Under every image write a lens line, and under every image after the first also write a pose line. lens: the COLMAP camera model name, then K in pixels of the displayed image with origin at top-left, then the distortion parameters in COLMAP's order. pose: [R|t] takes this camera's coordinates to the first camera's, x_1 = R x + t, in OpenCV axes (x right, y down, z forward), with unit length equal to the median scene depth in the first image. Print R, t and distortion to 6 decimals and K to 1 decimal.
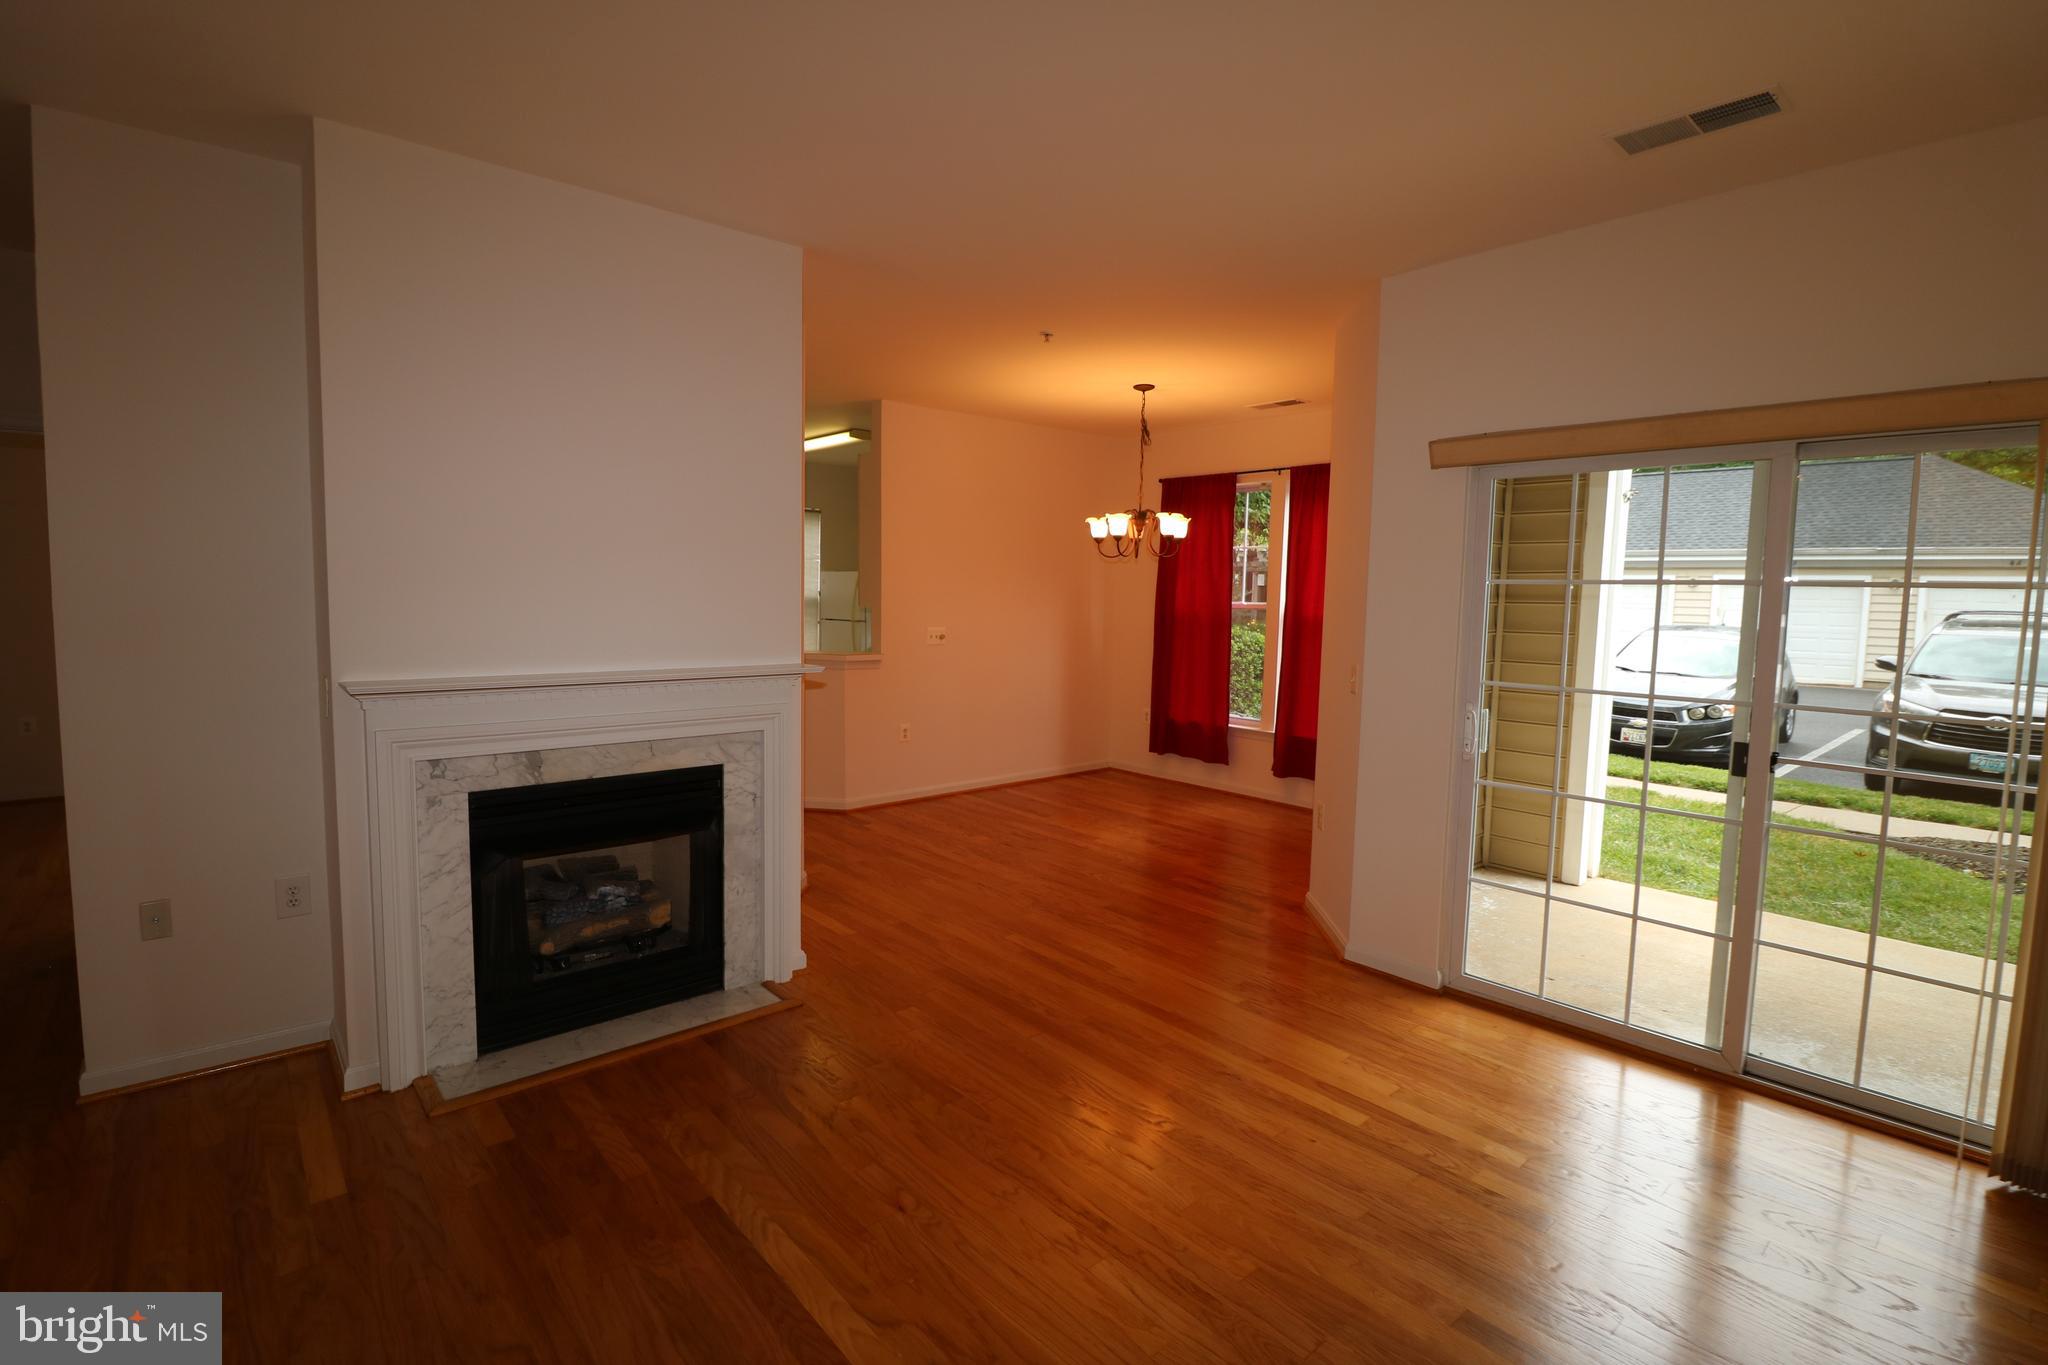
lens RADIAL K [[944.7, 0, 1018.5], [0, 944.7, 671.2], [0, 0, 1]] dist [-0.005429, -0.009752]
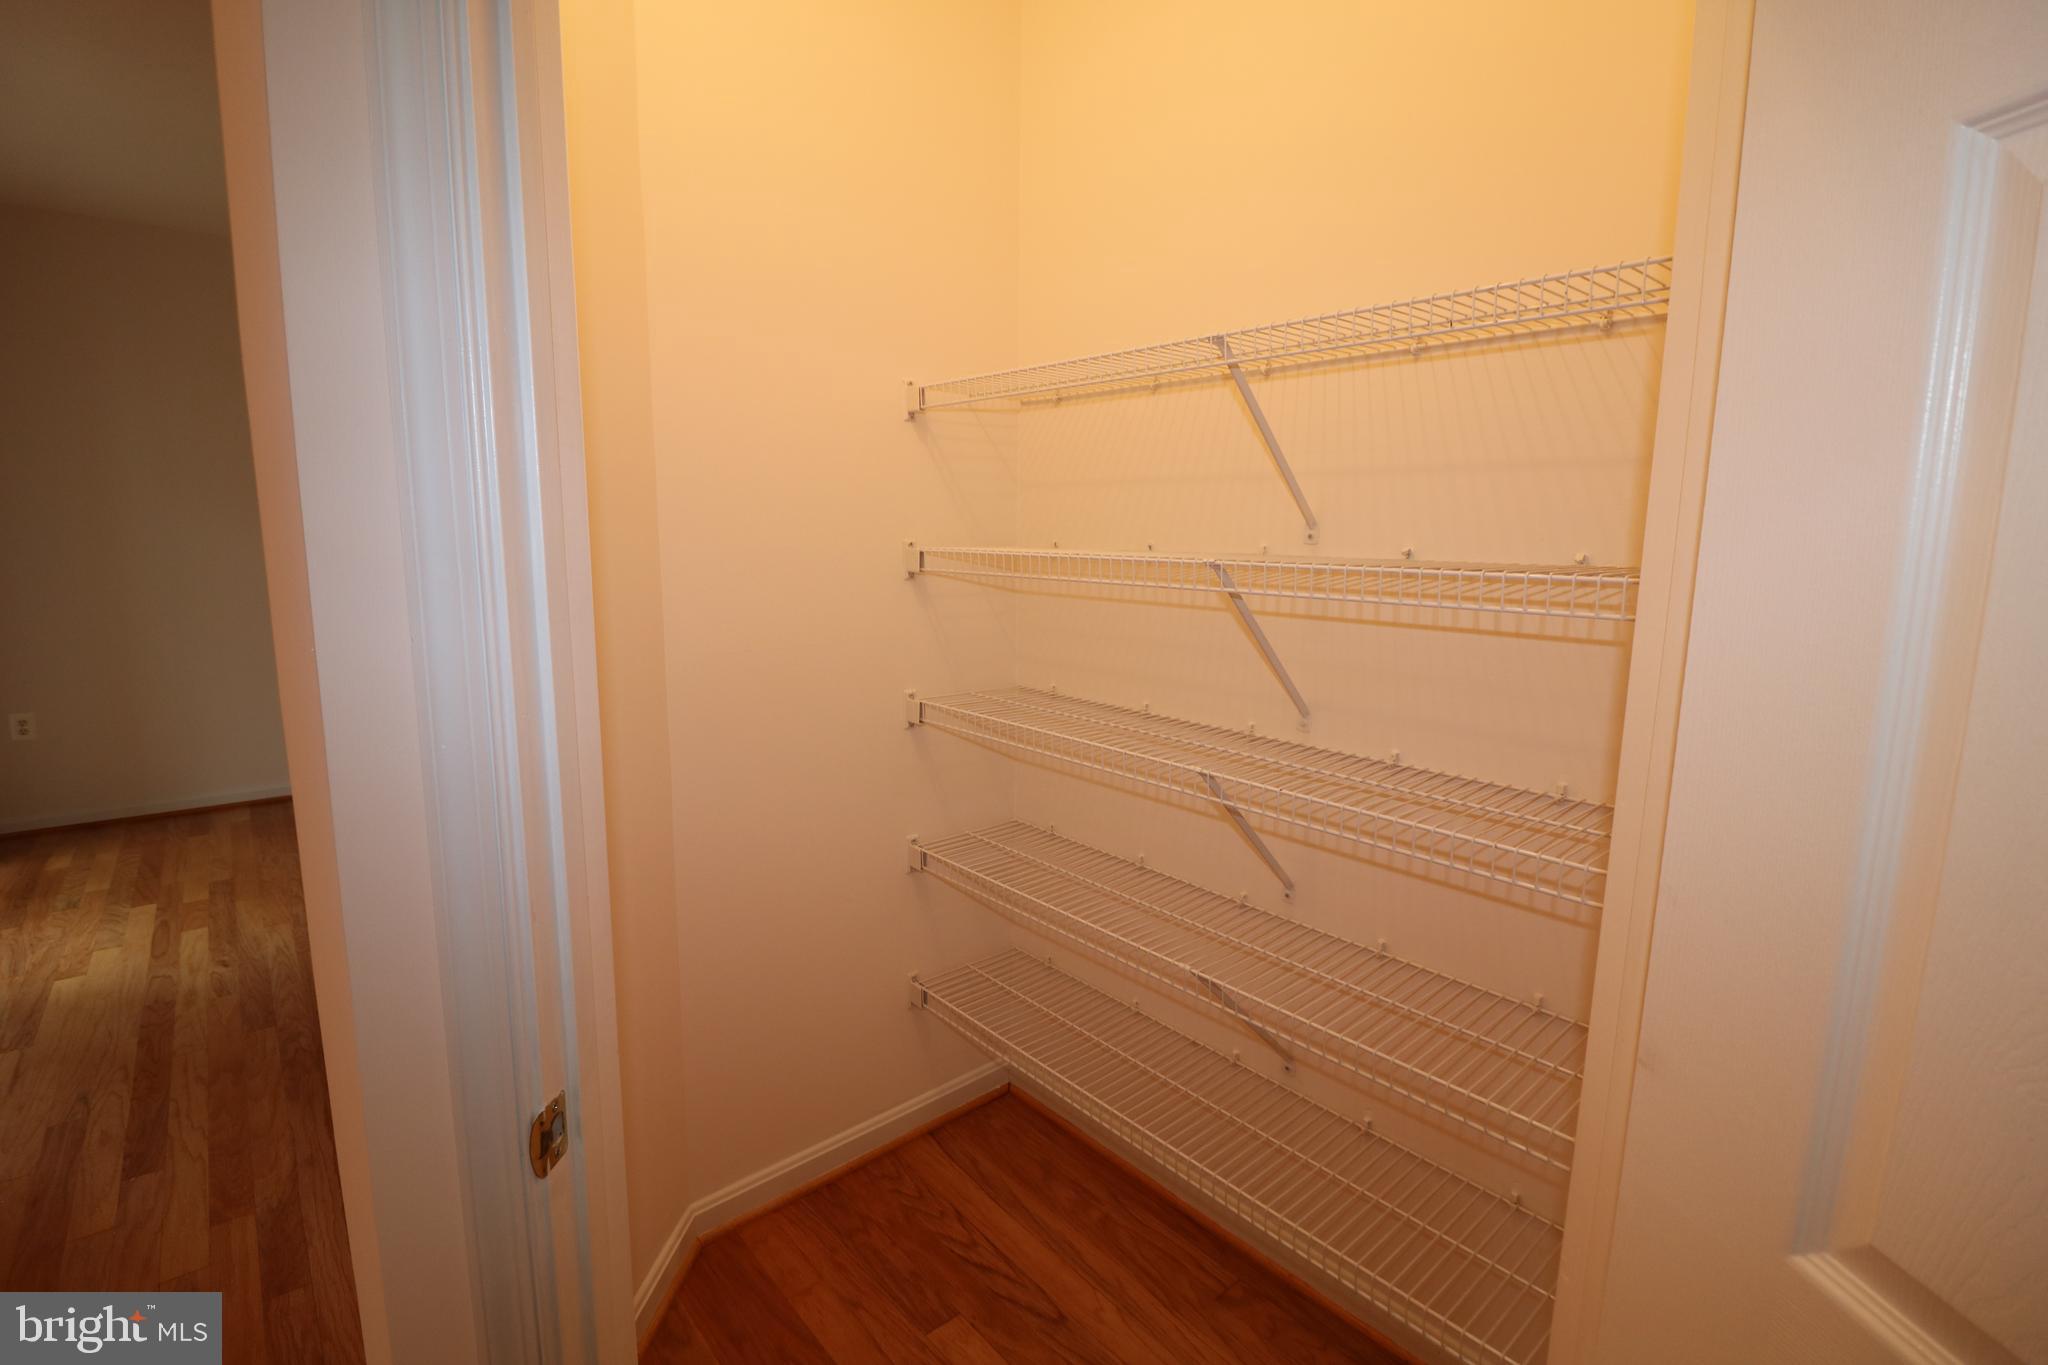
lens RADIAL K [[944.7, 0, 1014.1], [0, 944.7, 678.0], [0, 0, 1]] dist [-0.005429, -0.009752]
pose [[-0.999267, -0.037948, 0.005095, -0.586841], [-0.035633, 0.970389, 0.238907, -0.141646], [-0.014010, 0.238550, -0.971029, 1.770558]]
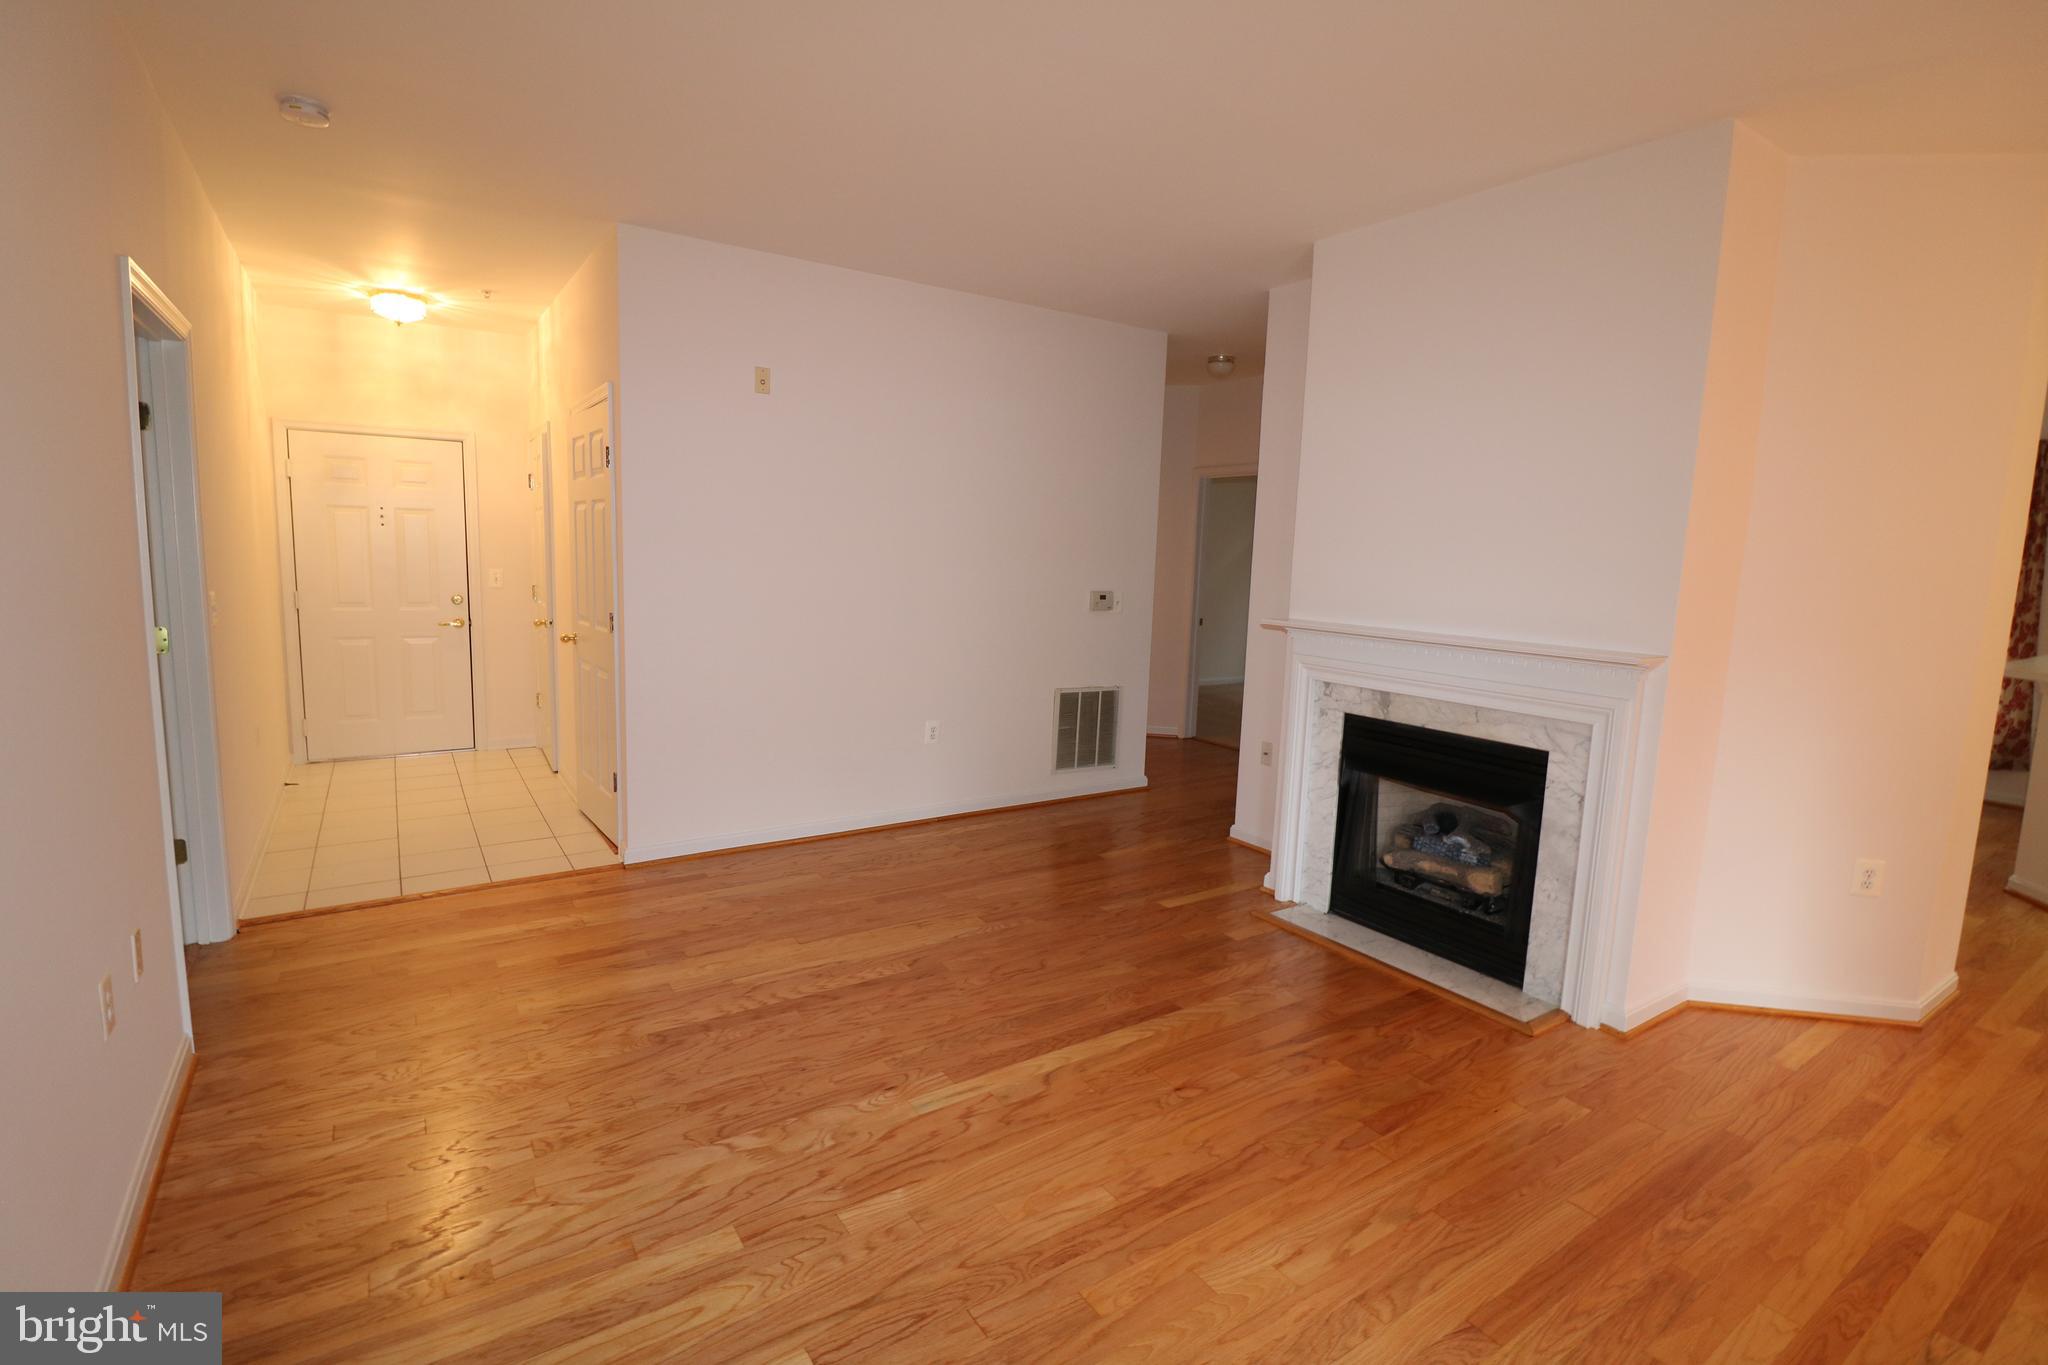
lens RADIAL K [[944.7, 0, 1021.7], [0, 944.7, 674.3], [0, 0, 1]] dist [-0.005429, -0.009752]
pose [[-0.126515, 0.108380, -0.986026, 0.697283], [-0.118697, 0.985218, 0.123521, -0.030503], [0.984838, 0.132666, -0.111780, 0.627904]]
